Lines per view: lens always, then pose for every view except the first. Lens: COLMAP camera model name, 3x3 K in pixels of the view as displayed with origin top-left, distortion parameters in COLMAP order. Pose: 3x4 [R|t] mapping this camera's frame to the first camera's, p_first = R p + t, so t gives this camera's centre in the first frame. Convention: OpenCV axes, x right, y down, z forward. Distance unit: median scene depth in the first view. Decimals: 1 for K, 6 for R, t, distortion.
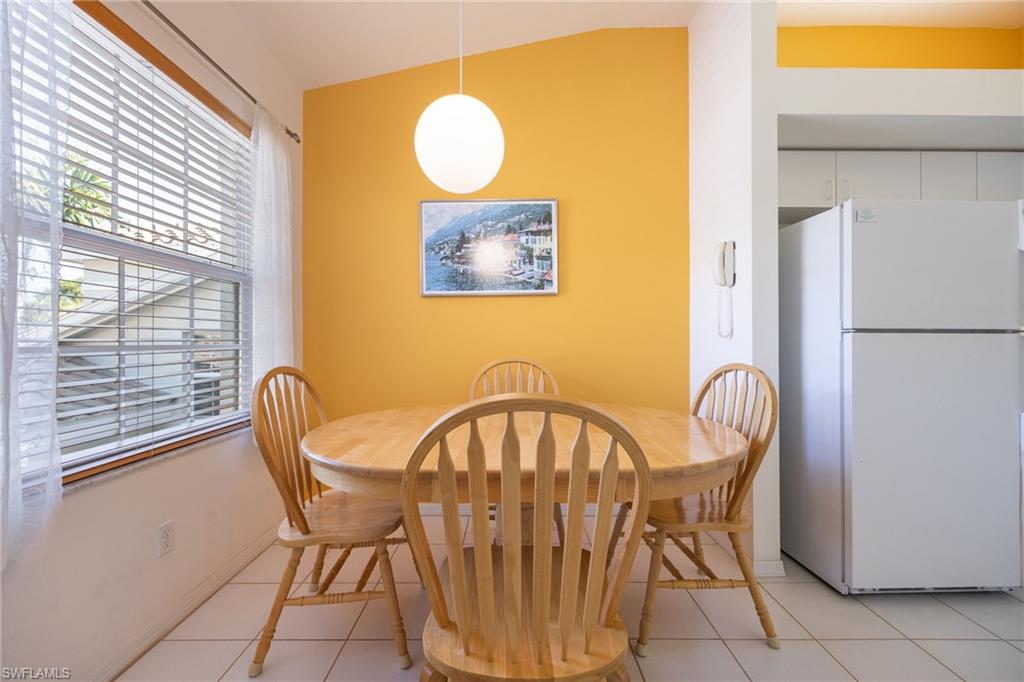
lens RADIAL K [[393.6, 0, 509.0], [0, 393.6, 339.4], [0, 0, 1]] dist [-0.003093, -0.000182]
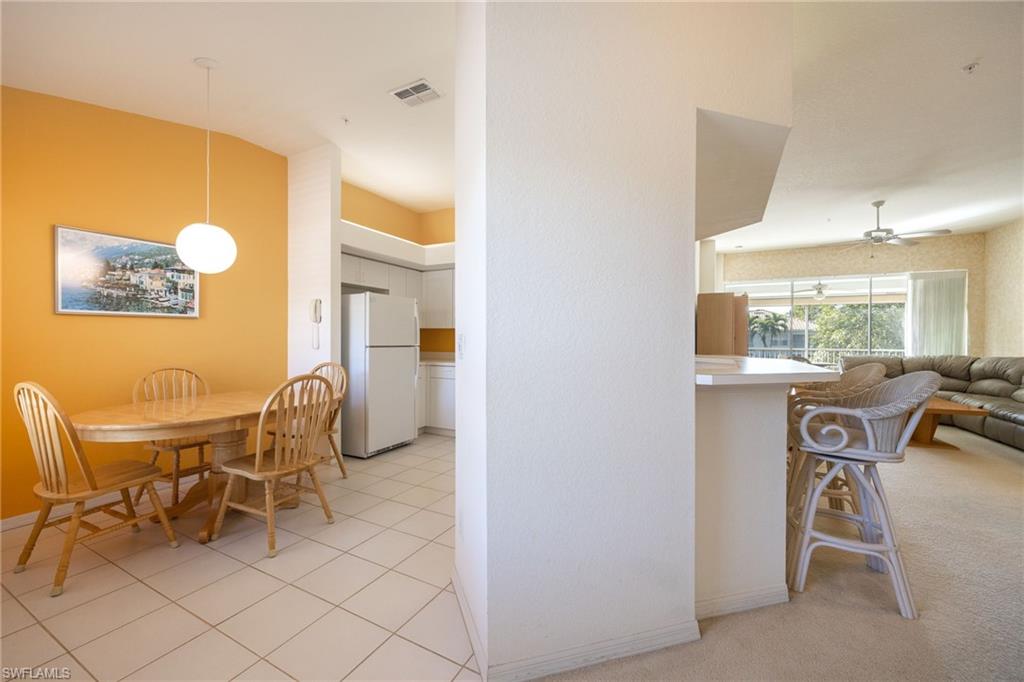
lens RADIAL K [[412.4, 0, 507.5], [0, 412.4, 339.2], [0, 0, 1]] dist [0.007118, -0.001092]
pose [[0.456154, 0.005565, 0.889883, -0.667905], [-0.006516, 0.999975, -0.002913, -0.044737], [-0.889877, -0.004470, 0.456179, -0.612926]]
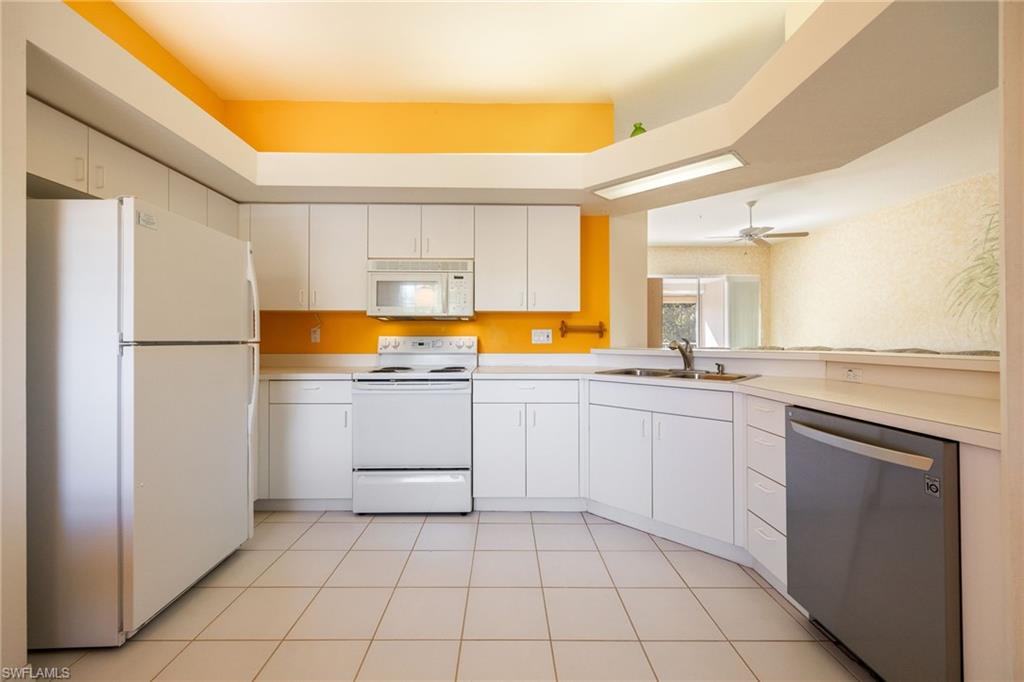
lens RADIAL K [[412.4, 0, 509.3], [0, 412.4, 336.7], [0, 0, 1]] dist [0.007118, -0.001092]
pose [[-0.012243, 0.007161, 0.999899, -0.058588], [0.001979, 0.999973, -0.007137, -0.019651], [-0.999923, 0.001891, -0.012256, 0.099571]]
